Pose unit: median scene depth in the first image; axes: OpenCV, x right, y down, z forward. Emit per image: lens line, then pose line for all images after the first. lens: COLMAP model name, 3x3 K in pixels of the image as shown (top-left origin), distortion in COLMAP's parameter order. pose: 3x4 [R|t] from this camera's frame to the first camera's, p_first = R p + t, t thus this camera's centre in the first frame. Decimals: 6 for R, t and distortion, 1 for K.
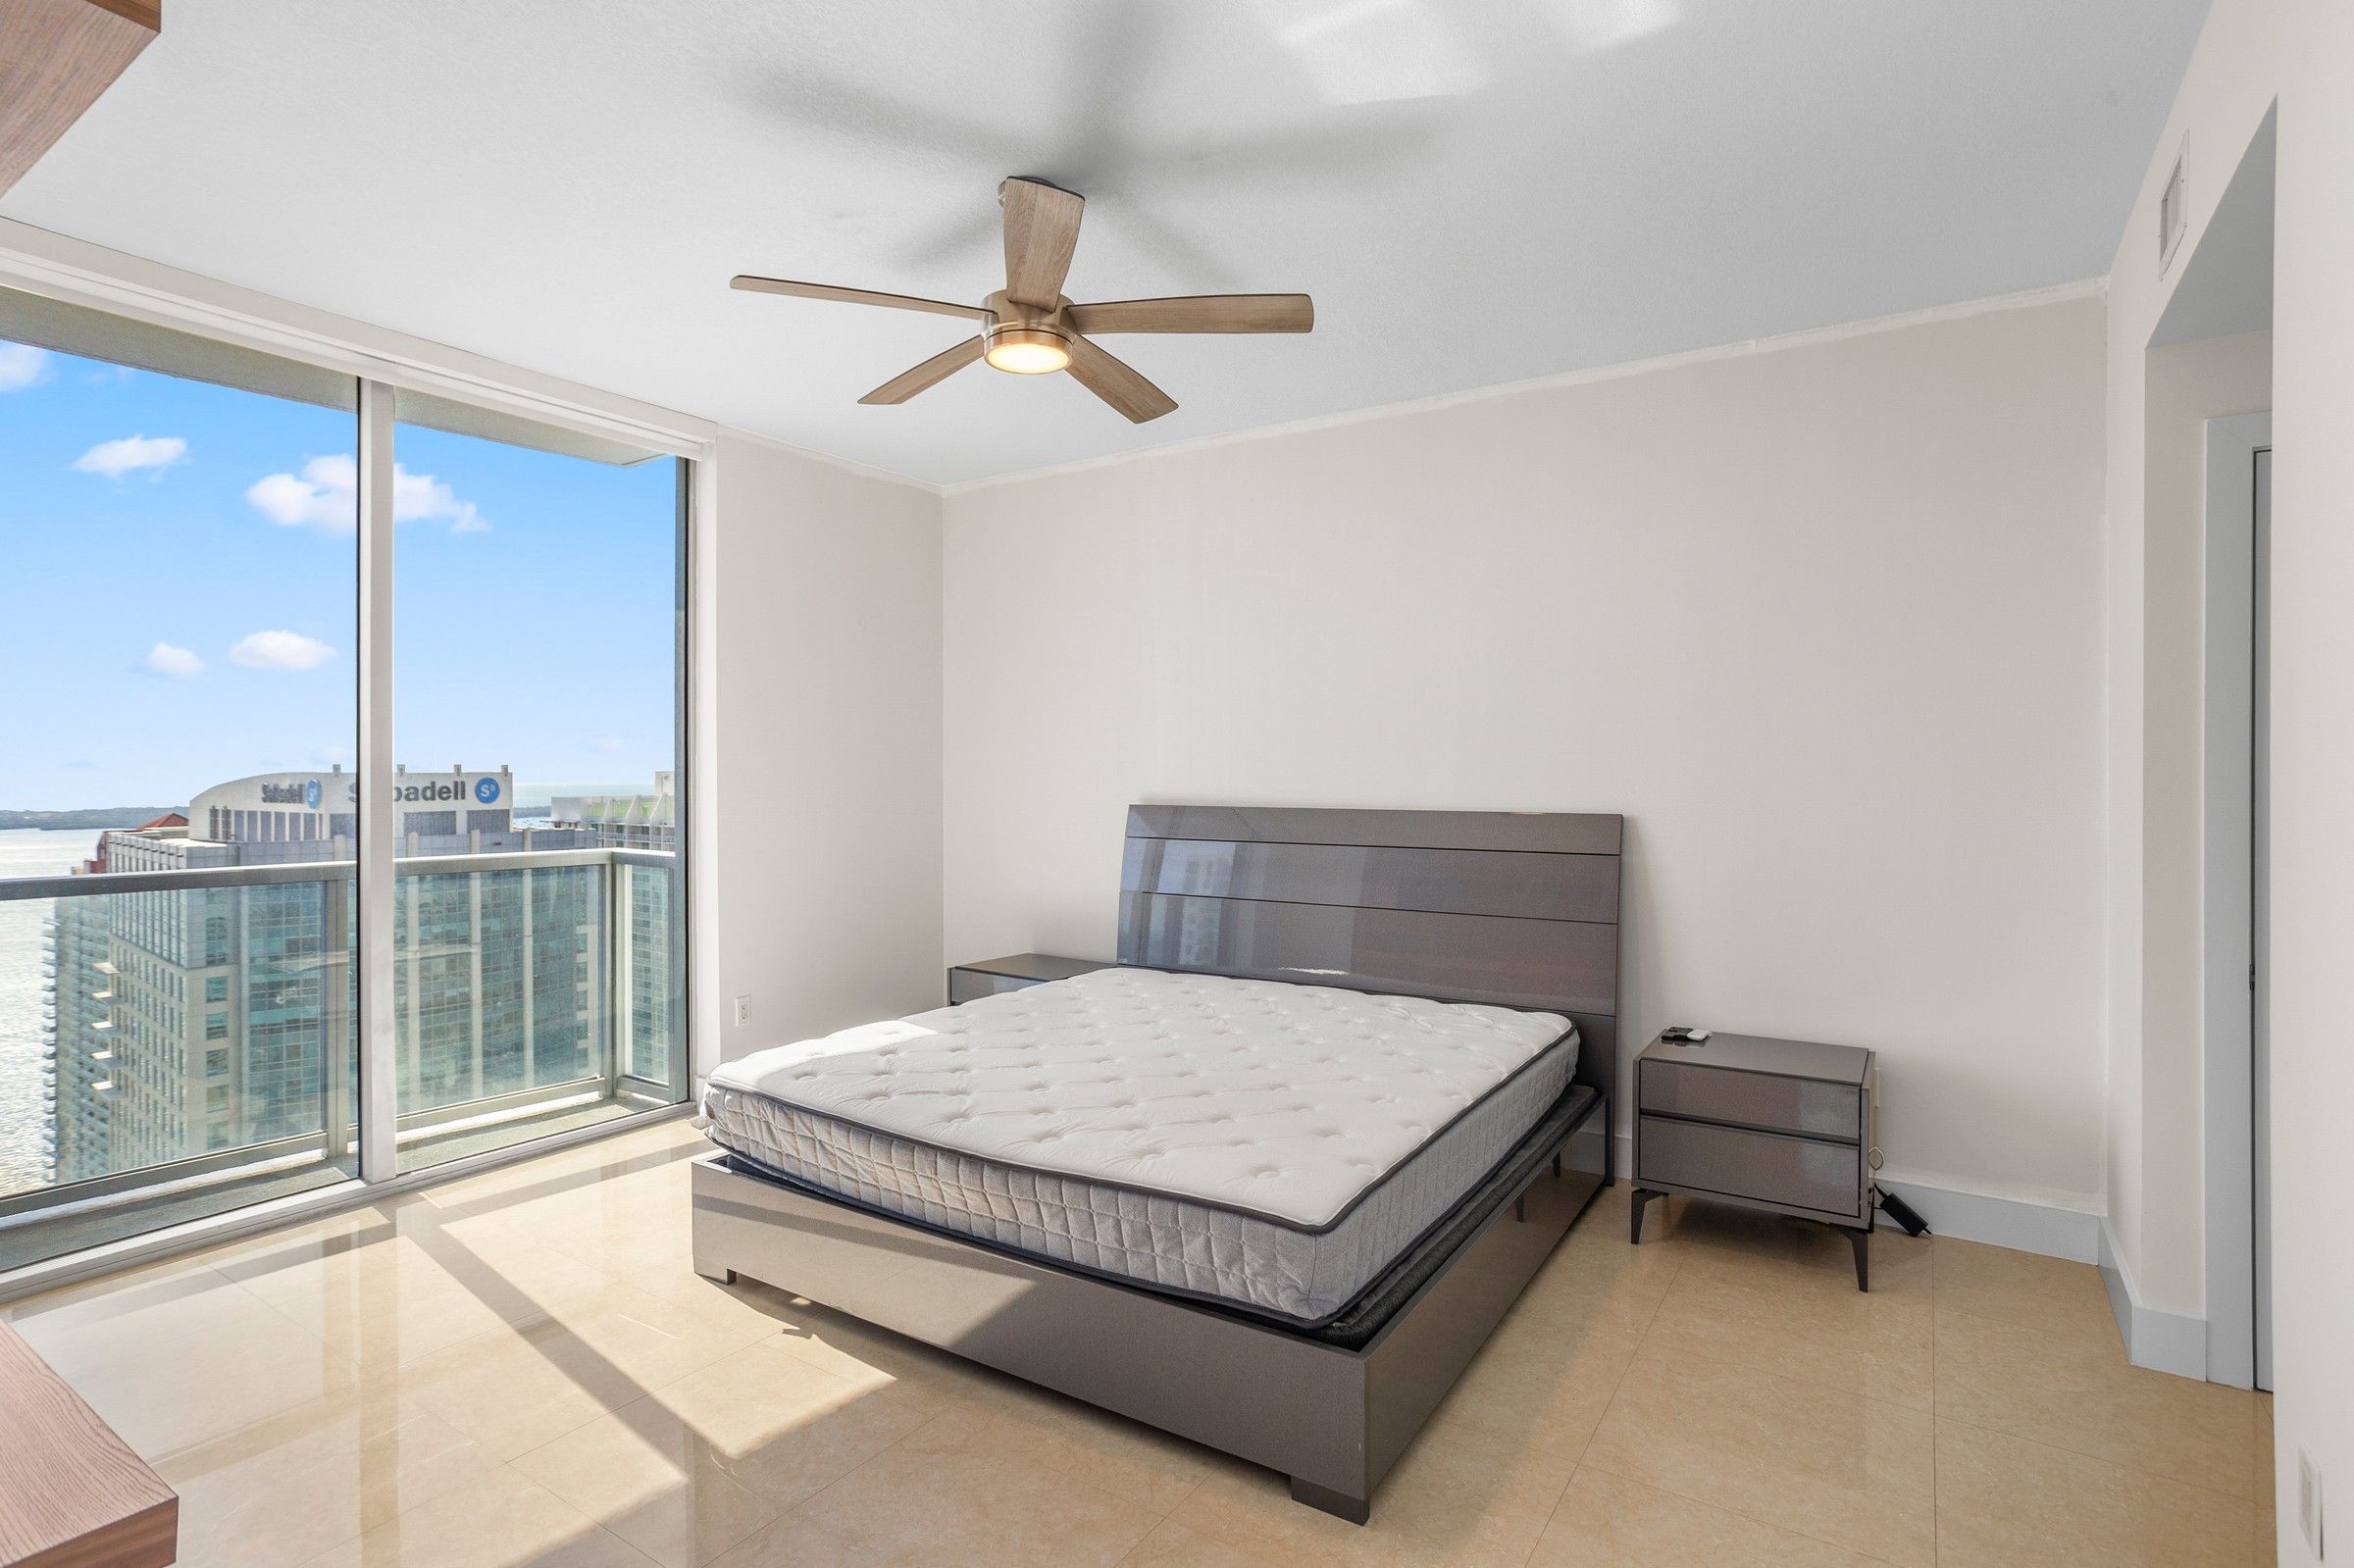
lens RADIAL K [[1163.9, 0, 1185.7], [0, 1163.9, 772.5], [0, 0, 1]] dist [-0.048148, 0.038075]
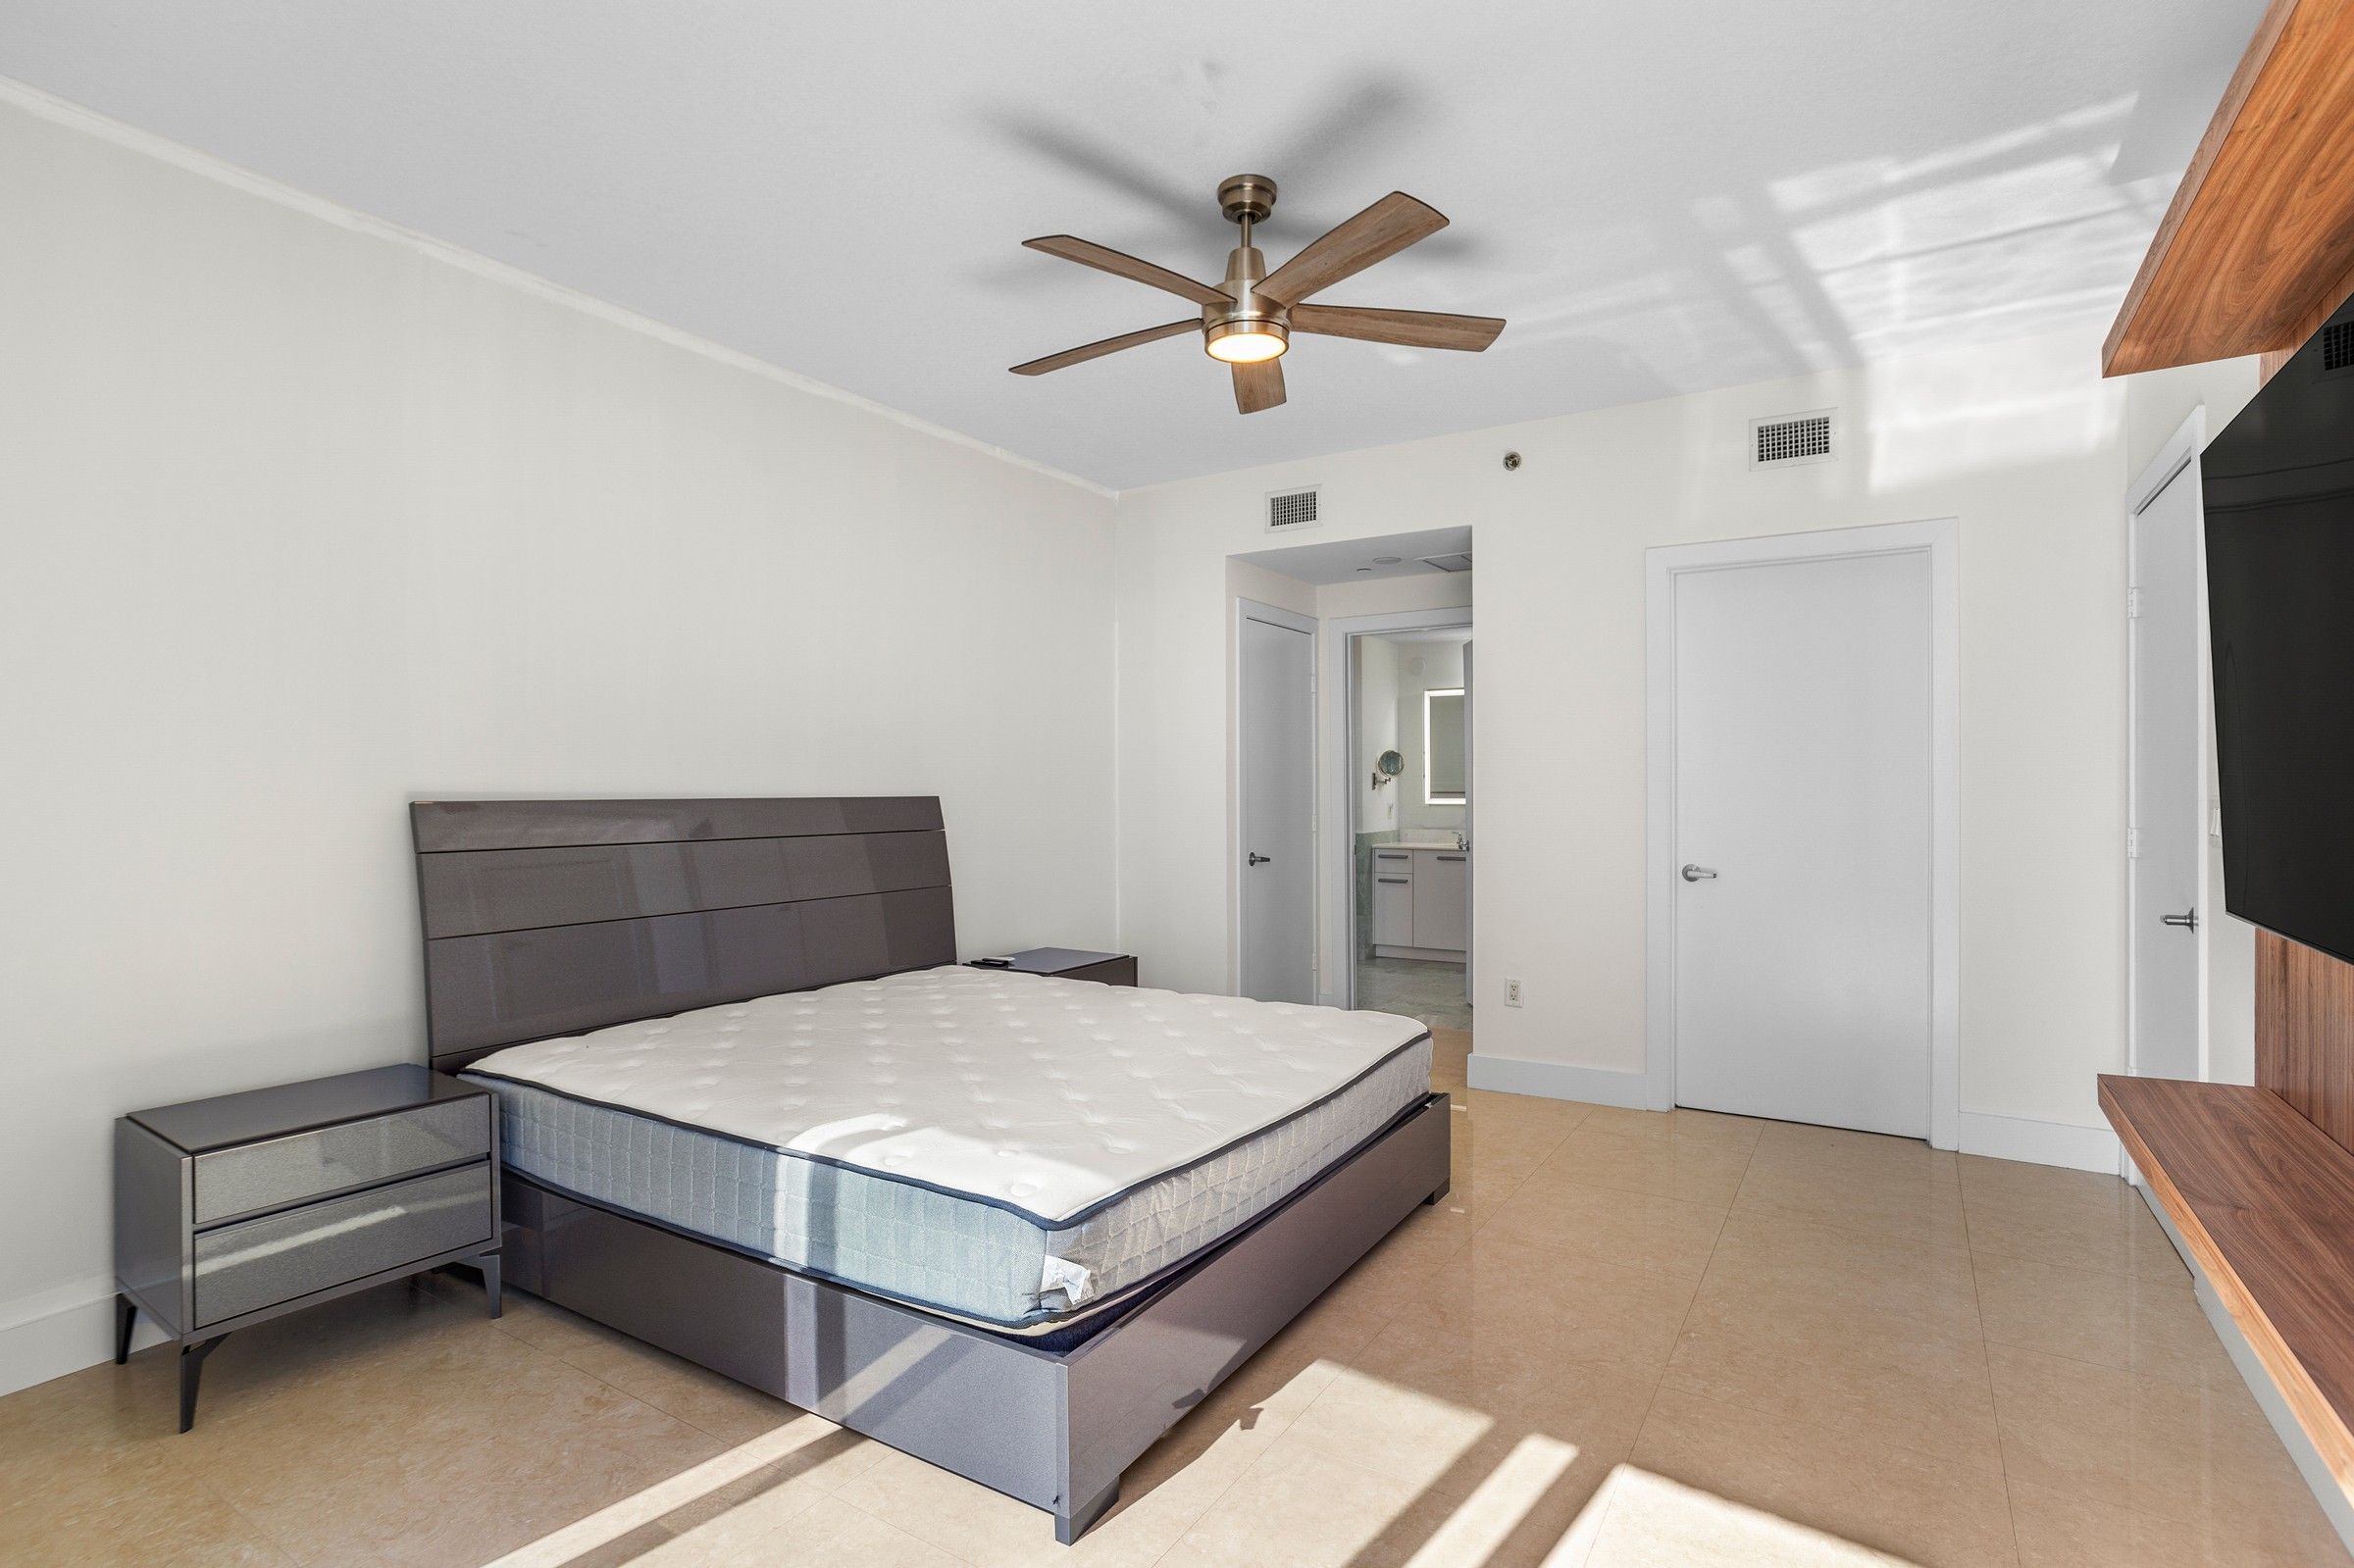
lens RADIAL K [[1136.3, 0, 1177.4], [0, 1136.3, 776.2], [0, 0, 1]] dist [-0.049301, 0.037156]
pose [[-0.017292, 0.001851, 0.999849, -0.844200], [0.005454, 0.999984, -0.001757, 0.021139], [-0.999836, 0.005422, -0.017302, 0.786199]]
